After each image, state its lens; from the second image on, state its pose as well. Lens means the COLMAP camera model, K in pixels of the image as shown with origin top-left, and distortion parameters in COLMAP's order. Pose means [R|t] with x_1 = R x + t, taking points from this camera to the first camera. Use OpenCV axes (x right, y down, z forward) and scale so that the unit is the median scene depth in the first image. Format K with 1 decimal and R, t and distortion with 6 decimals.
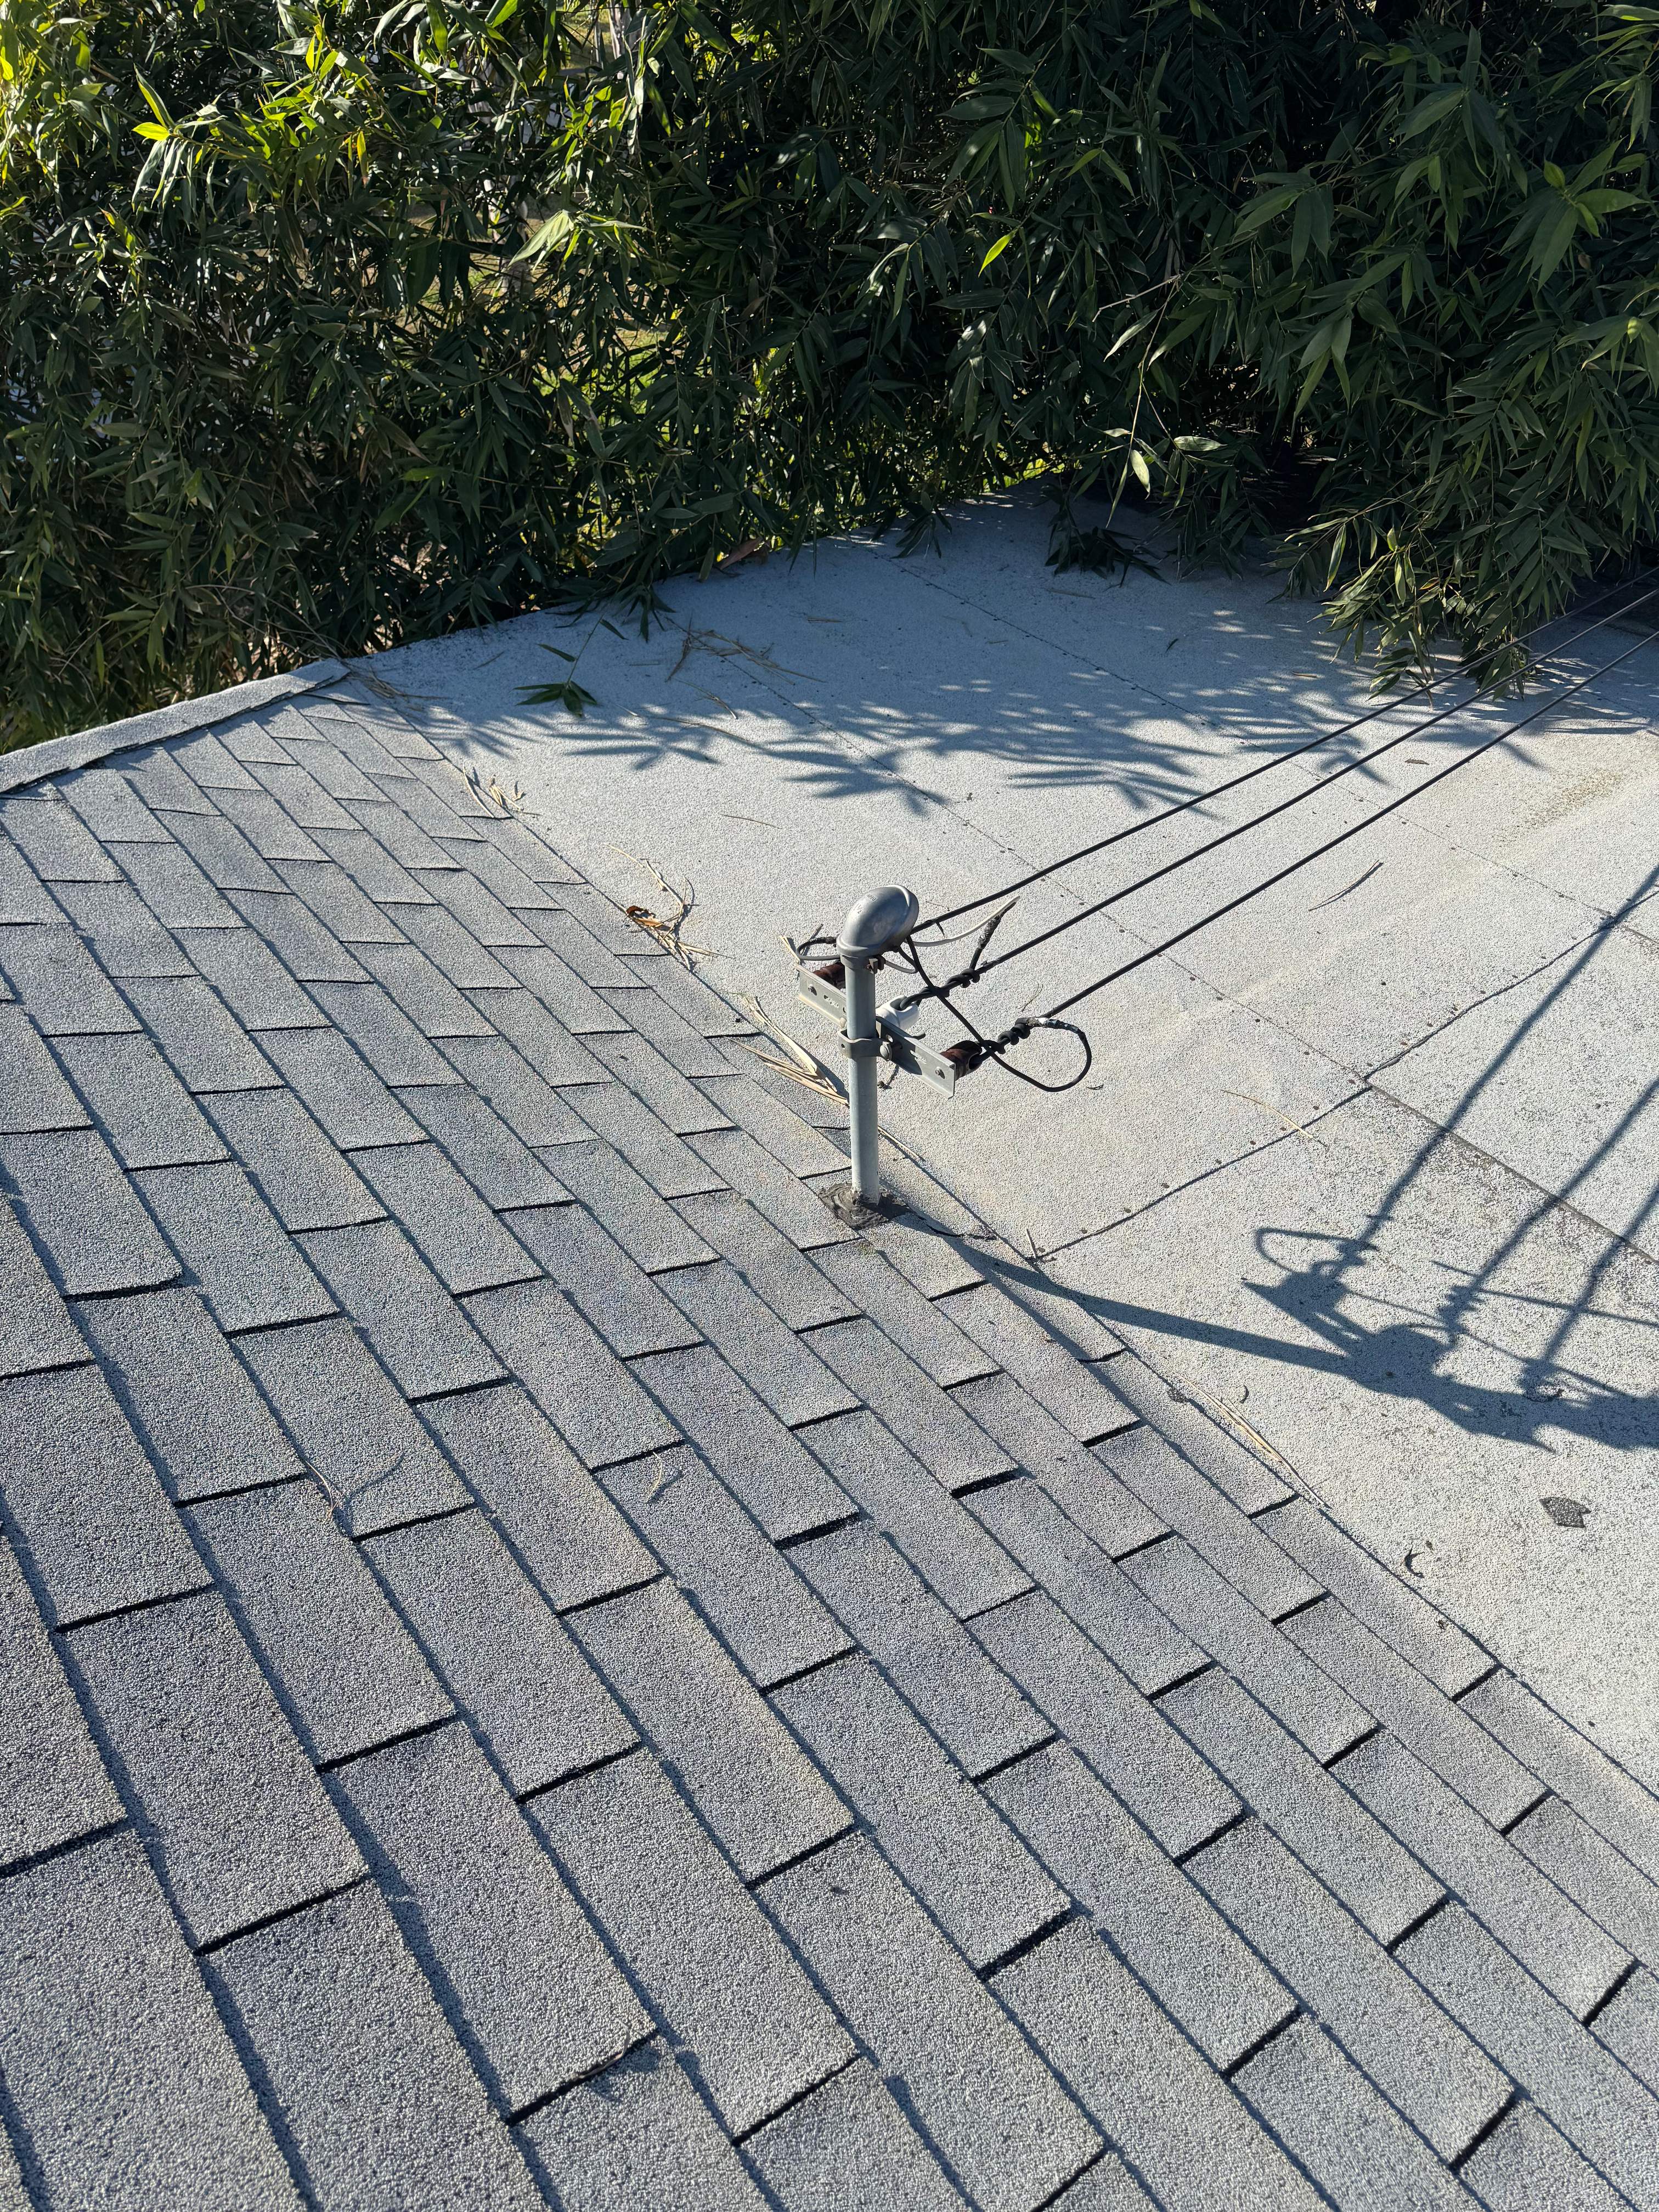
lens RADIAL K [[1563.9, 0, 821.8], [0, 1563.9, 1092.9], [0, 0, 1]] dist [0.028624, -0.042288]
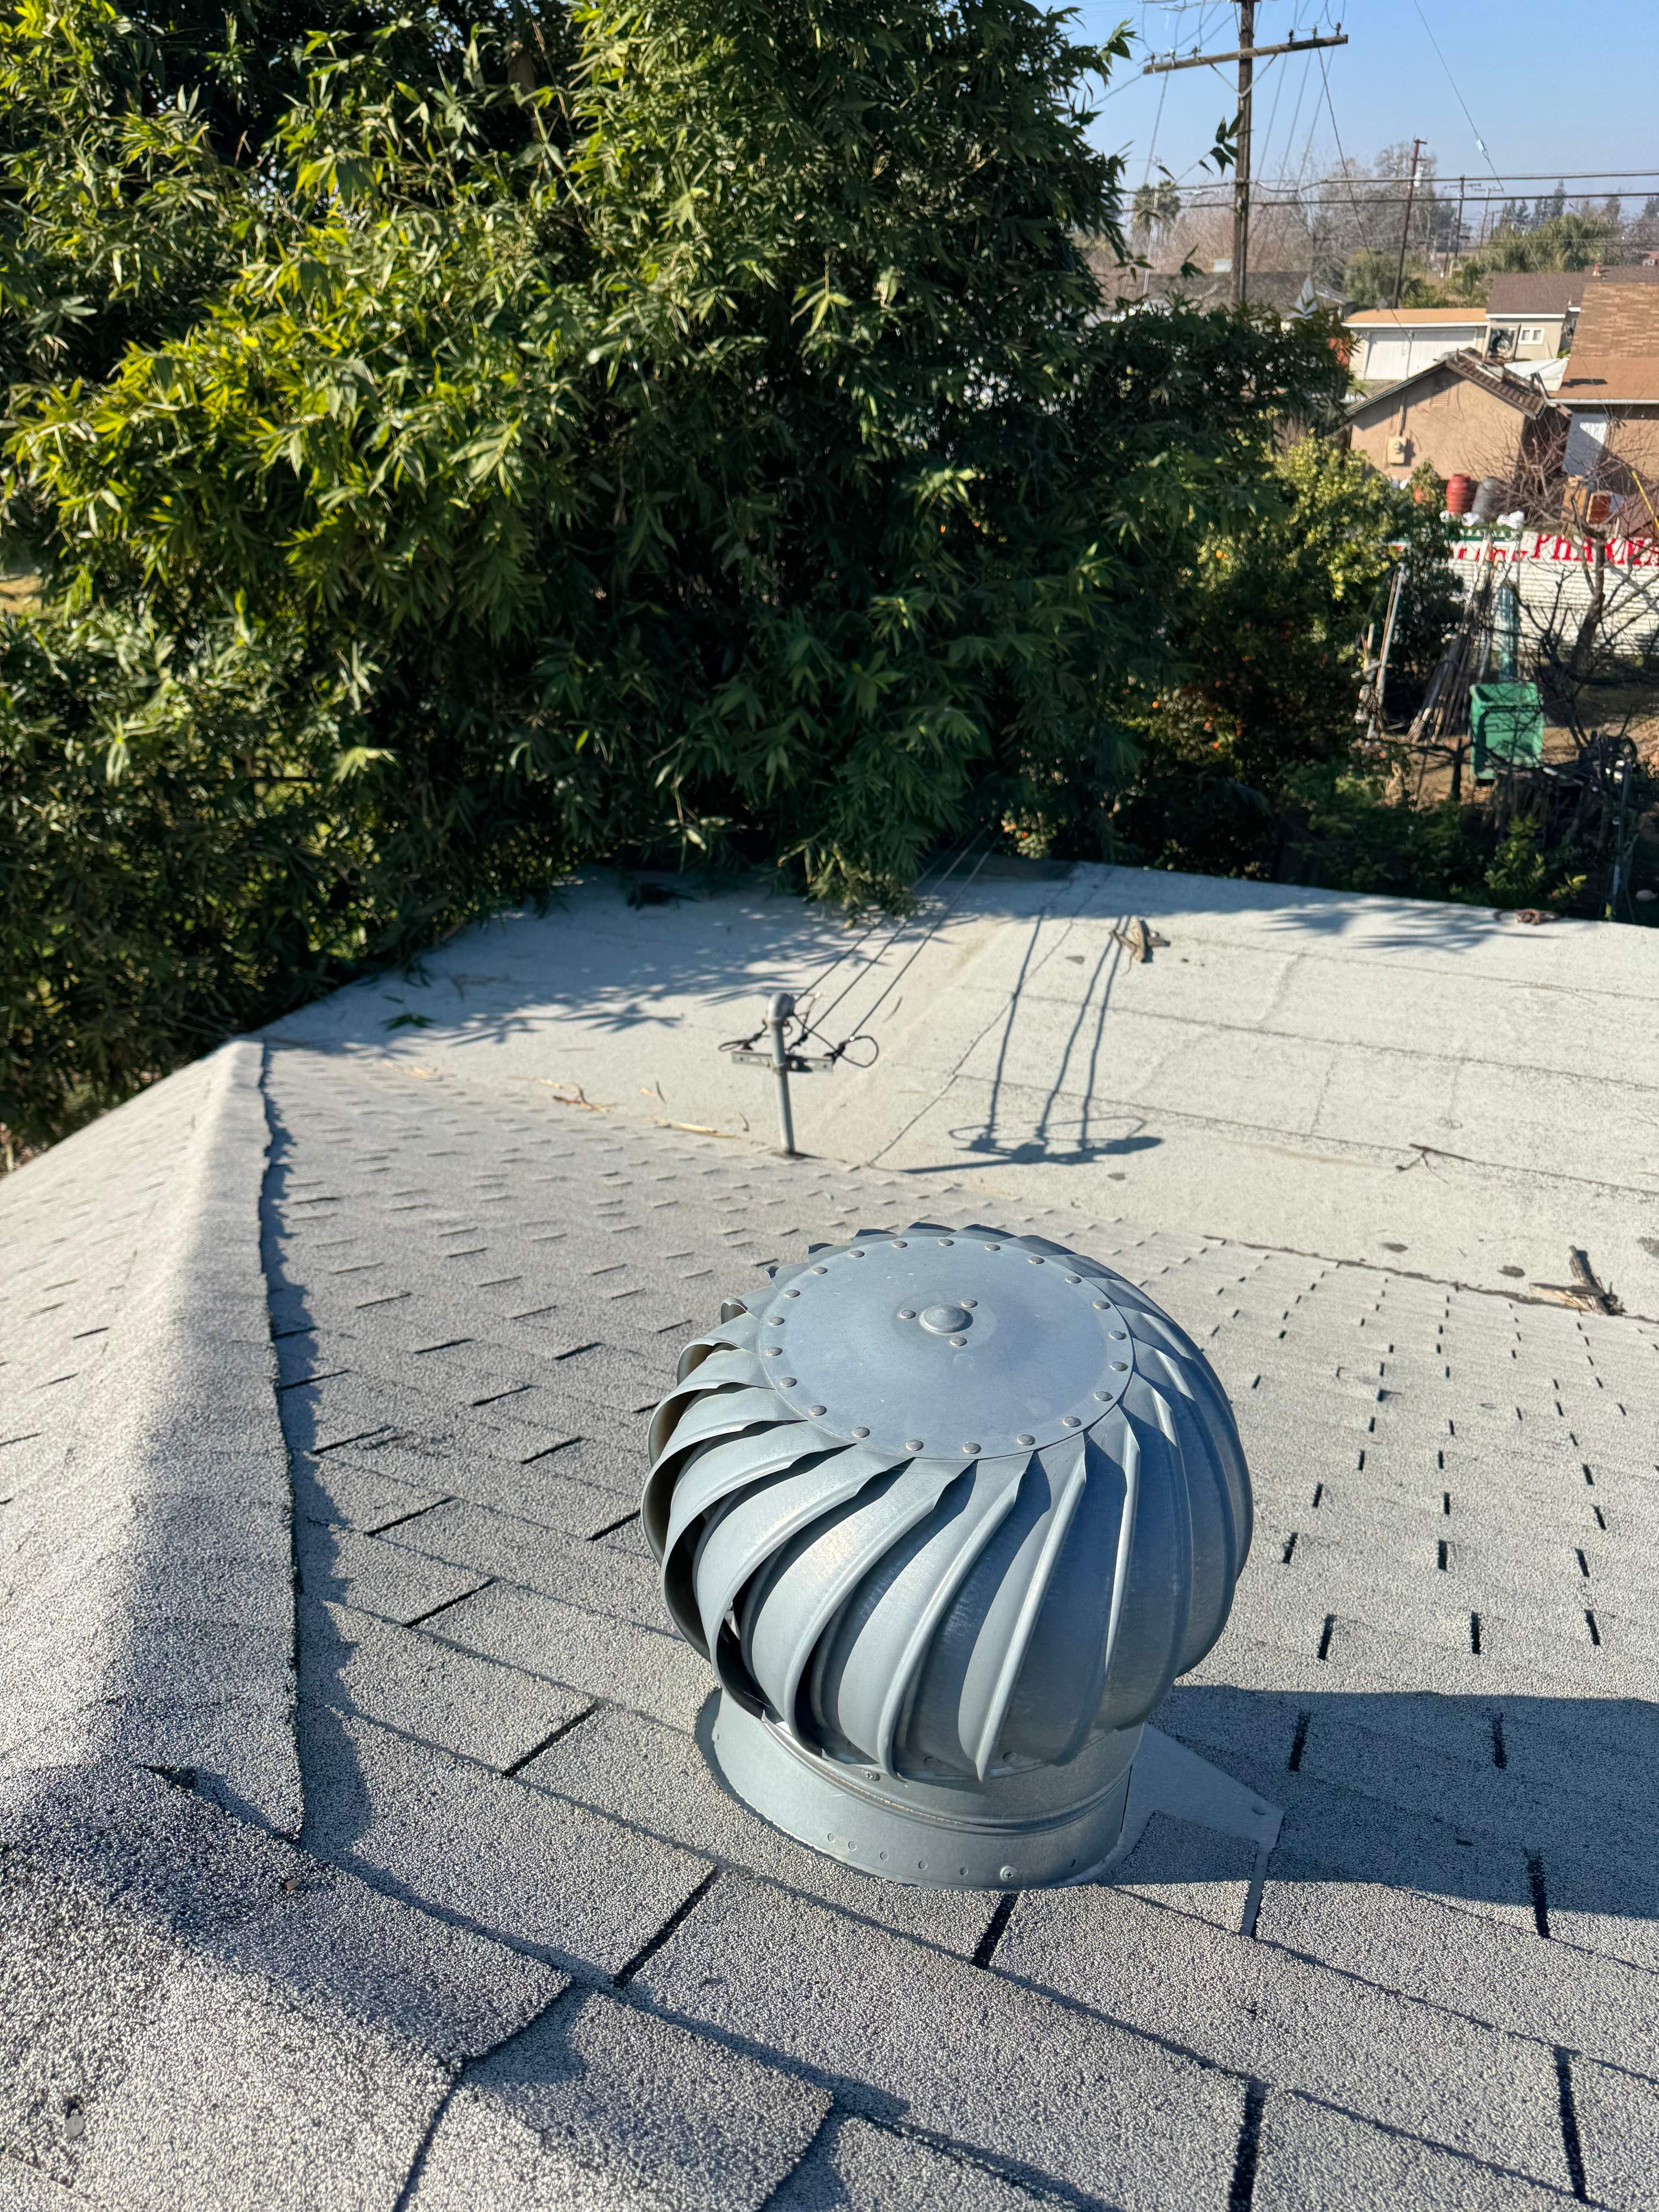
lens RADIAL K [[1563.9, 0, 797.2], [0, 1563.9, 1137.2], [0, 0, 1]] dist [0.028624, -0.042288]
pose [[0.881547, -0.238539, 0.407398, -0.717996], [0.326844, 0.931076, -0.162080, 0.347943], [-0.340656, 0.276037, 0.898753, -0.777185]]
